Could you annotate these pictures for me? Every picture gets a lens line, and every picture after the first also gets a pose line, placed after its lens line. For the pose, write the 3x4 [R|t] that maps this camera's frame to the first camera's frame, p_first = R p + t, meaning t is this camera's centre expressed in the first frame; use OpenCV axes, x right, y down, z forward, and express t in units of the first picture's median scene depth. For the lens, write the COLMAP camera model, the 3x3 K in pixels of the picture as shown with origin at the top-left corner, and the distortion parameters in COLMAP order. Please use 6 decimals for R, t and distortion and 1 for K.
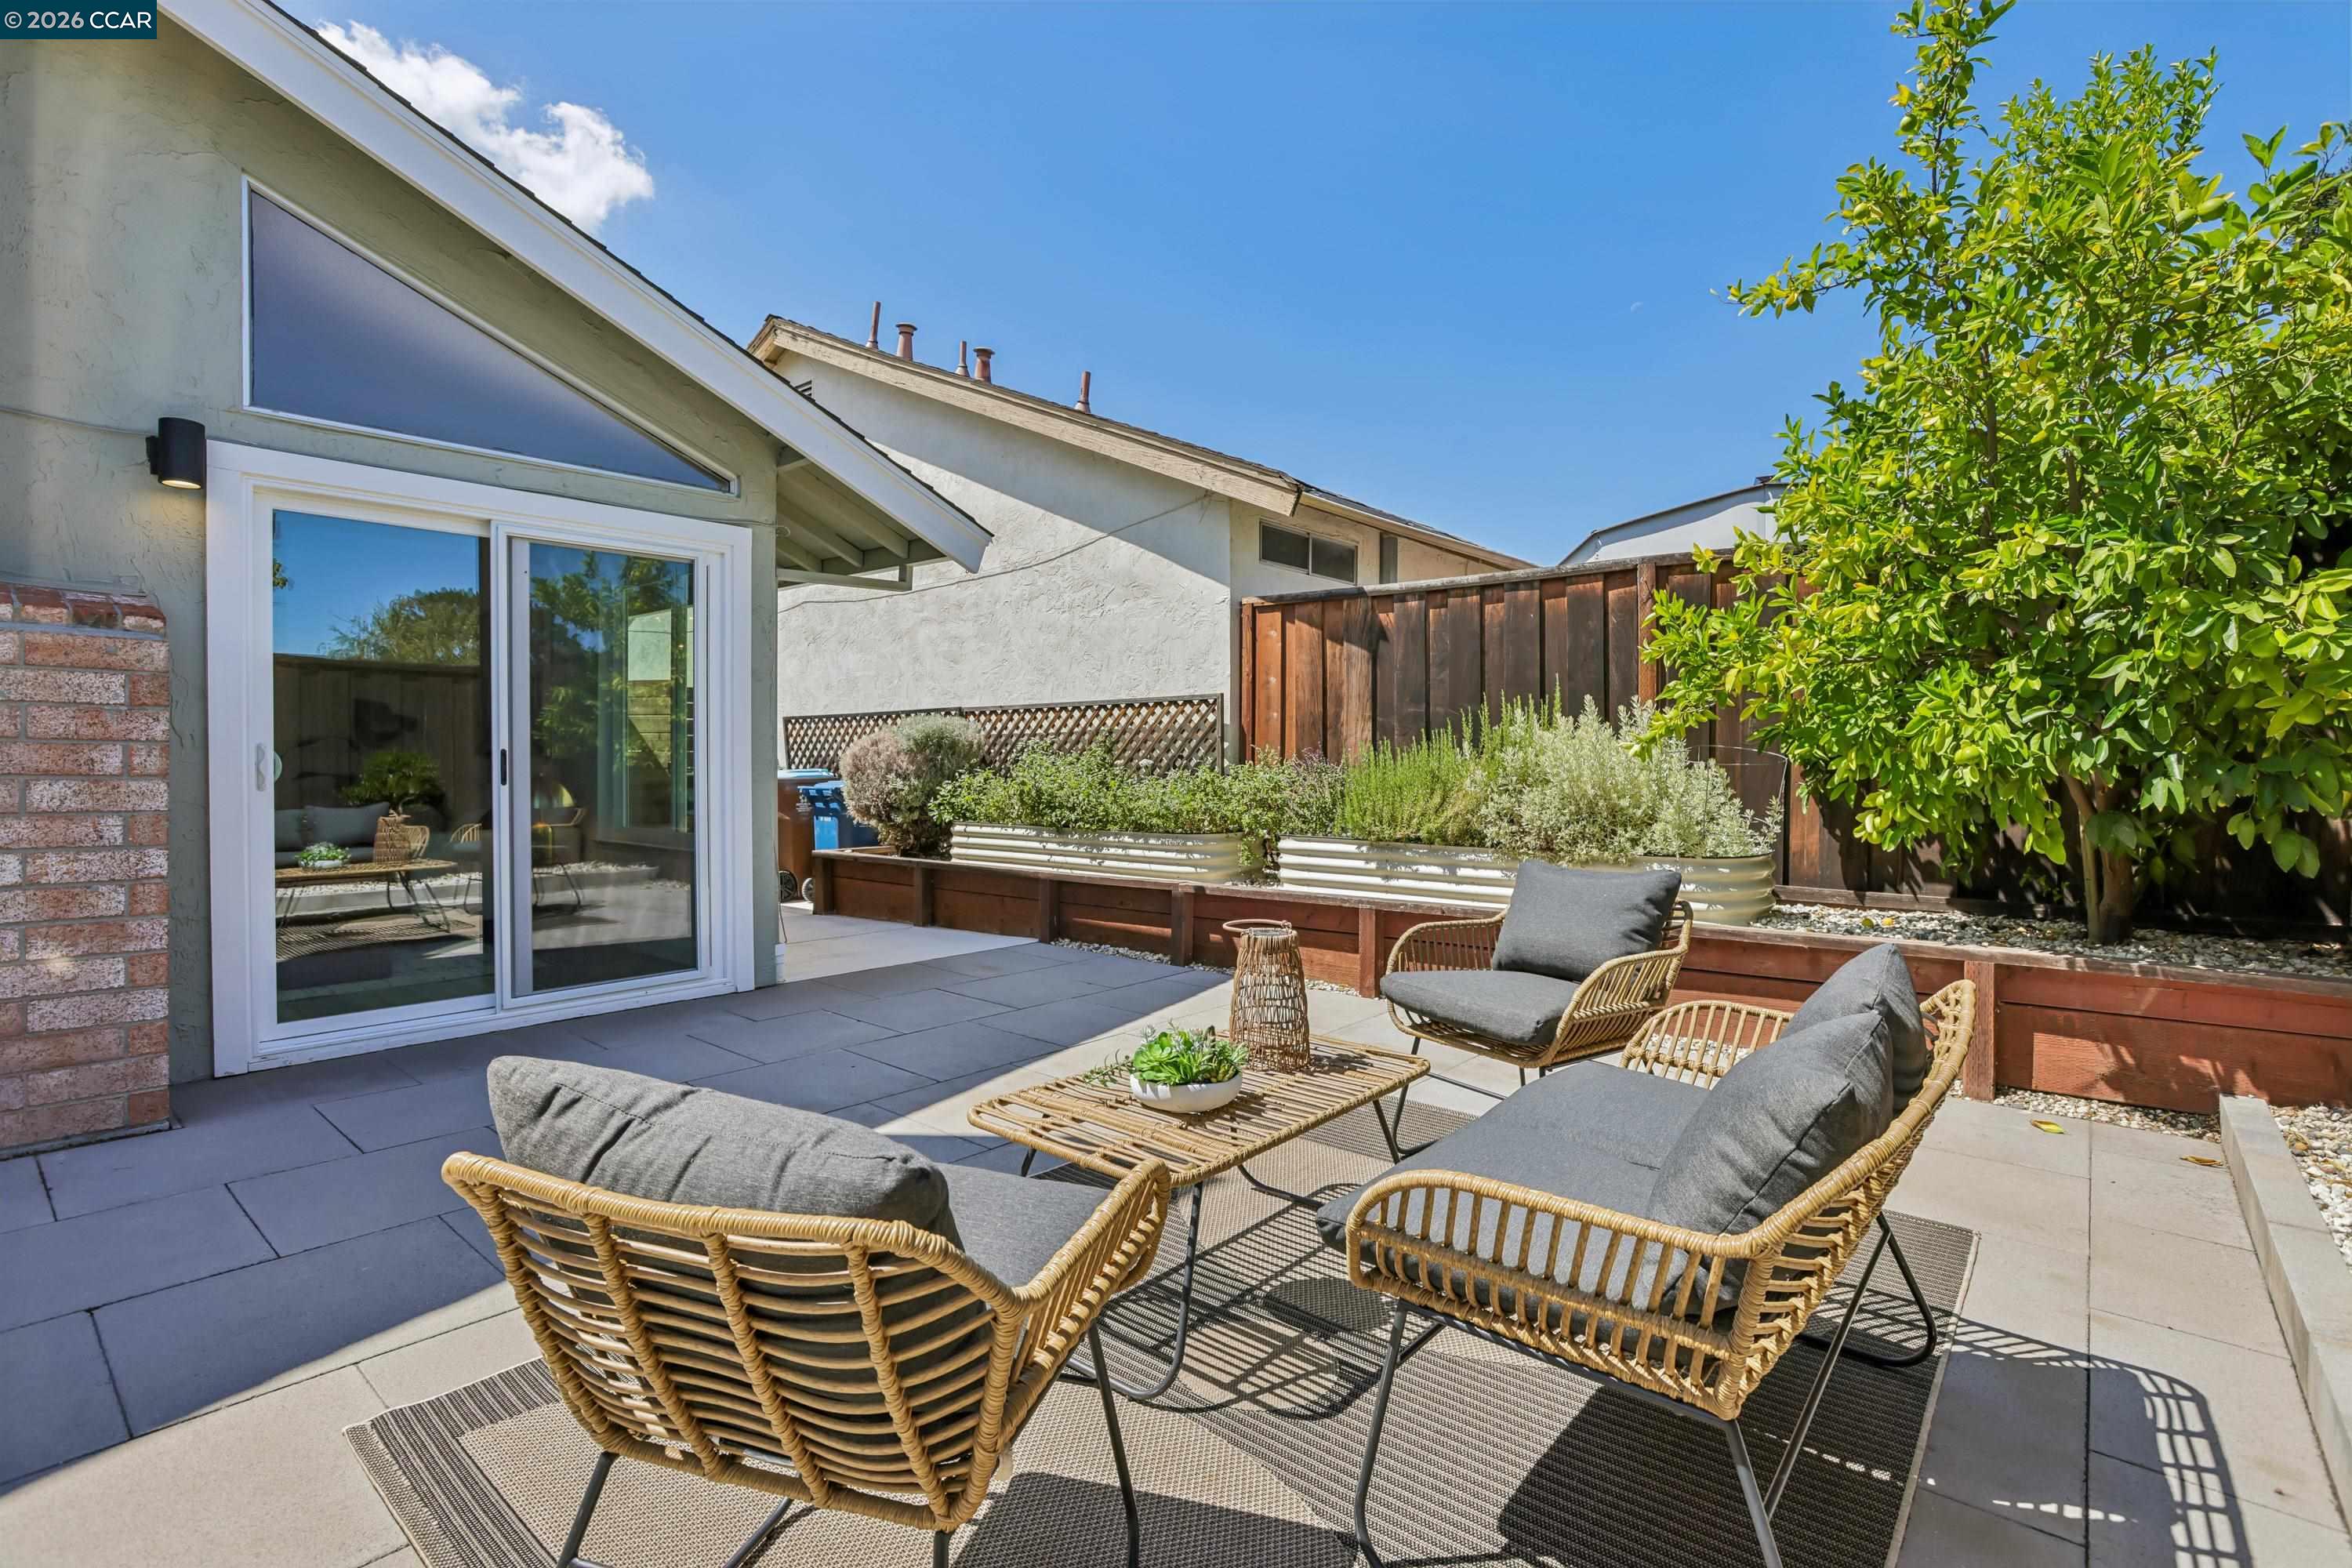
lens RADIAL K [[1127.2, 0, 1145.3], [0, 1127.2, 759.7], [0, 0, 1]] dist [-0.035406, 0.006552]
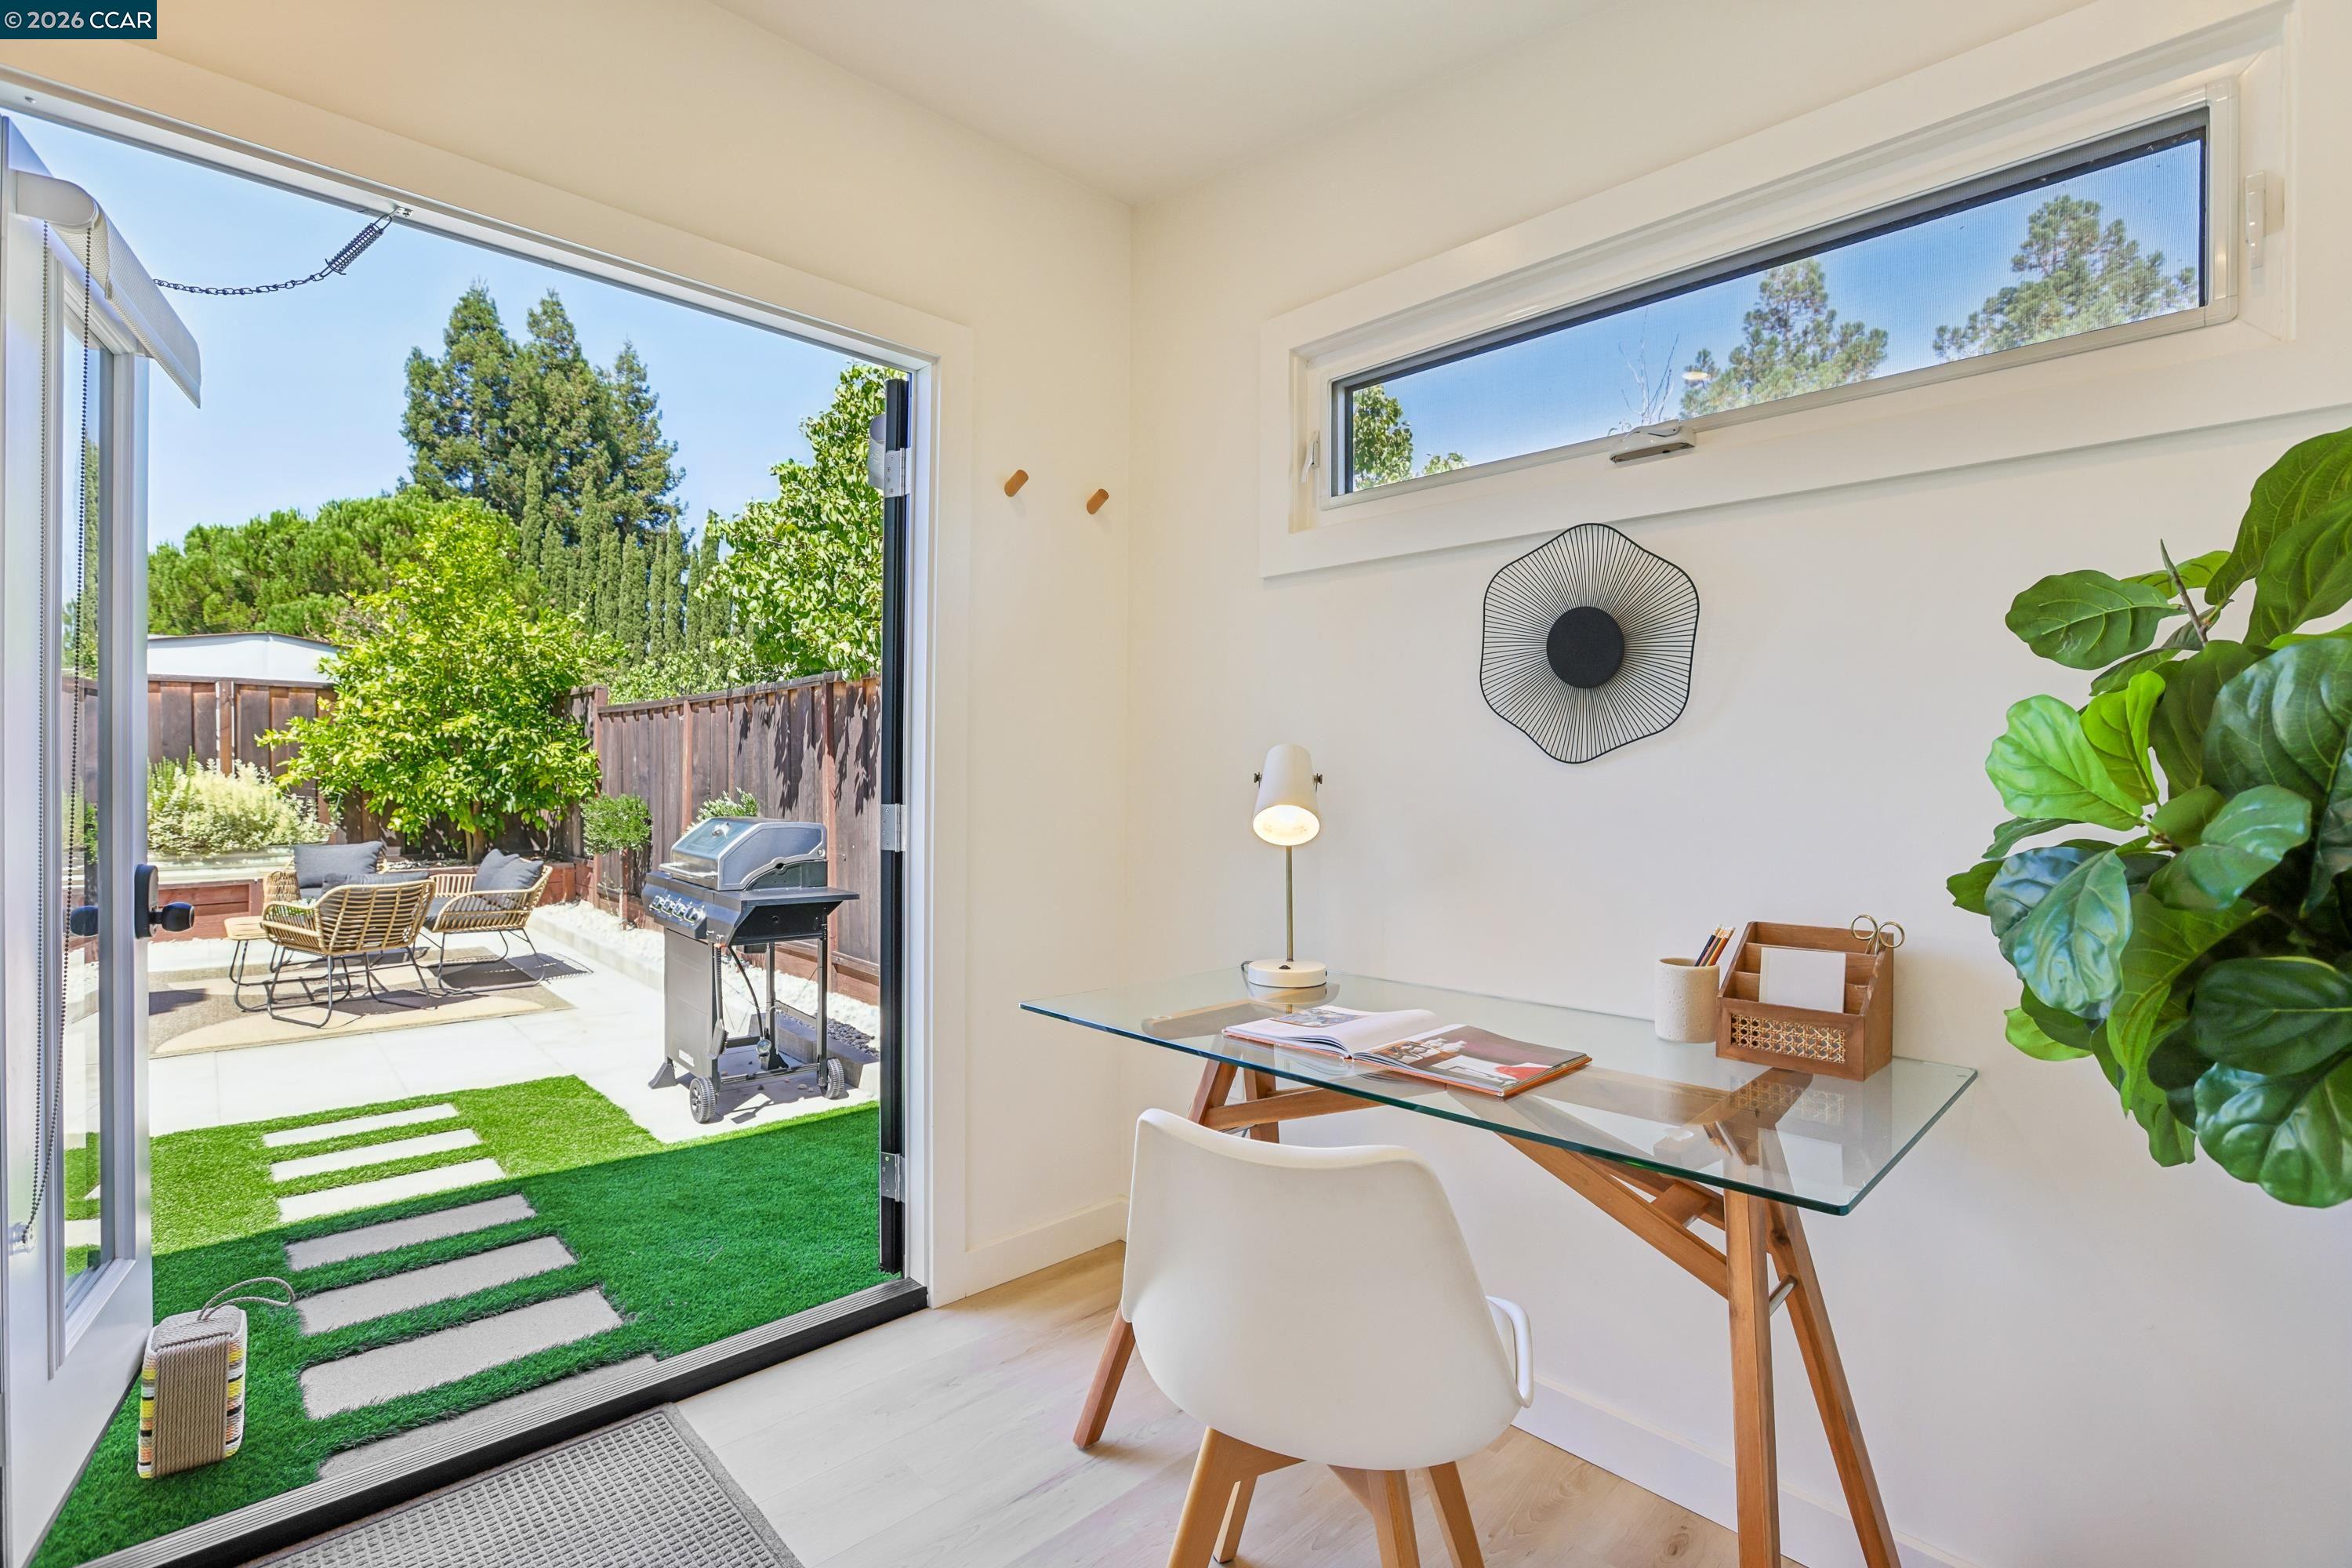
lens RADIAL K [[1077.1, 0, 1169.5], [0, 1077.1, 780.3], [0, 0, 1]] dist [-0.031174, 0.006917]
pose [[0.091125, -0.014479, 0.995734, -1.657035], [-0.006771, 0.999862, 0.015159, -0.087360], [-0.995816, -0.008123, 0.091015, -0.974524]]
